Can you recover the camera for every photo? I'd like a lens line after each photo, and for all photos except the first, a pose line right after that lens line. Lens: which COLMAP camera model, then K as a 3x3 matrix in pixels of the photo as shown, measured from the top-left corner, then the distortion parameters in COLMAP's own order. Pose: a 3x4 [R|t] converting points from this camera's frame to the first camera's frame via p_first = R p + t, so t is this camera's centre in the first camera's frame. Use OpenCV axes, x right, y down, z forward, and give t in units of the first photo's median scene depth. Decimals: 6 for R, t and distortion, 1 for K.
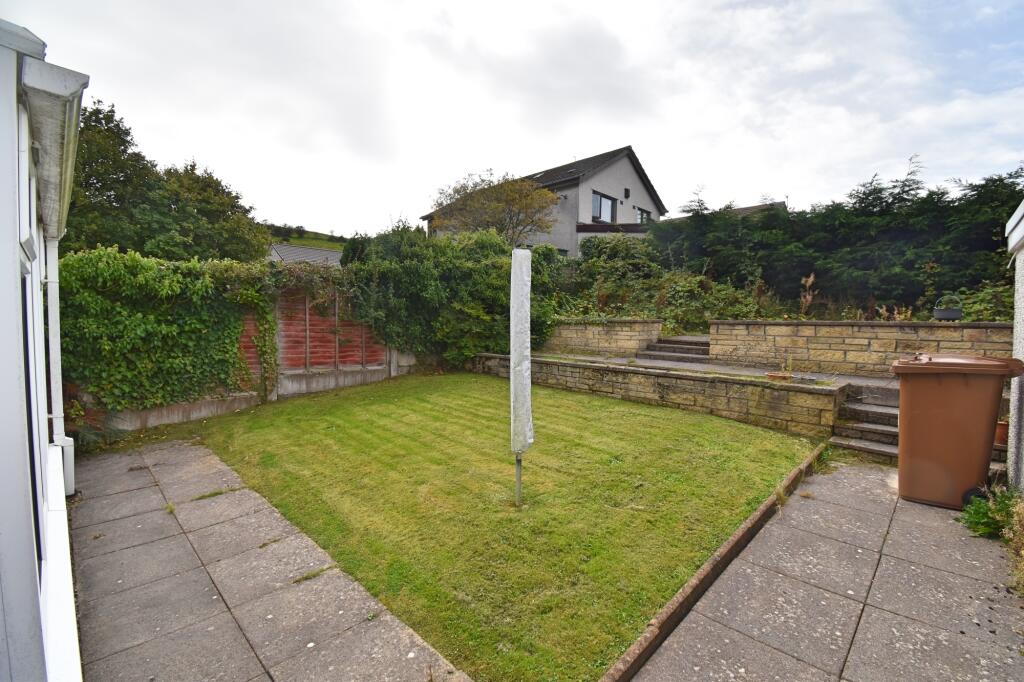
lens RADIAL K [[454.2, 0, 515.7], [0, 454.2, 340.4], [0, 0, 1]] dist [0.020340, -0.027591]
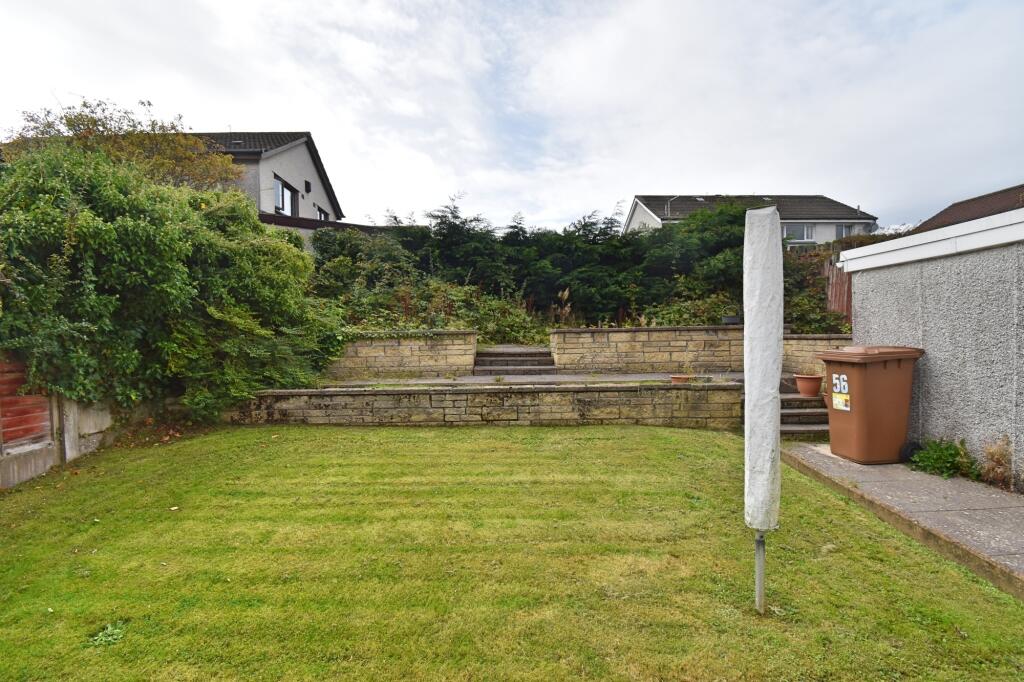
lens RADIAL K [[460.2, 0, 512.0], [0, 460.2, 341.0], [0, 0, 1]] dist [0.023912, -0.029285]
pose [[0.688543, -0.033148, 0.724437, -0.299160], [0.058459, 0.998241, -0.009887, -0.012843], [-0.722835, 0.049158, 0.689270, 0.342398]]
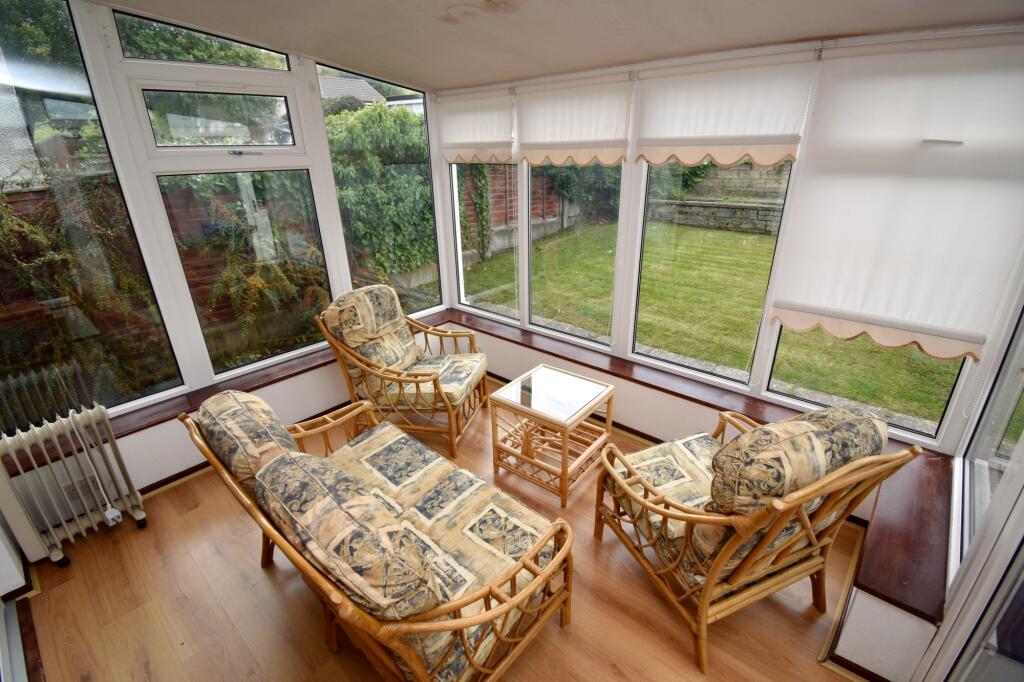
lens RADIAL K [[464.5, 0, 511.5], [0, 464.5, 339.8], [0, 0, 1]] dist [0.025390, -0.029466]
pose [[0.998231, -0.050960, 0.030612, -0.440770], [0.037934, 0.942511, 0.332016, -0.034562], [-0.045772, -0.330268, 0.942777, -0.056601]]
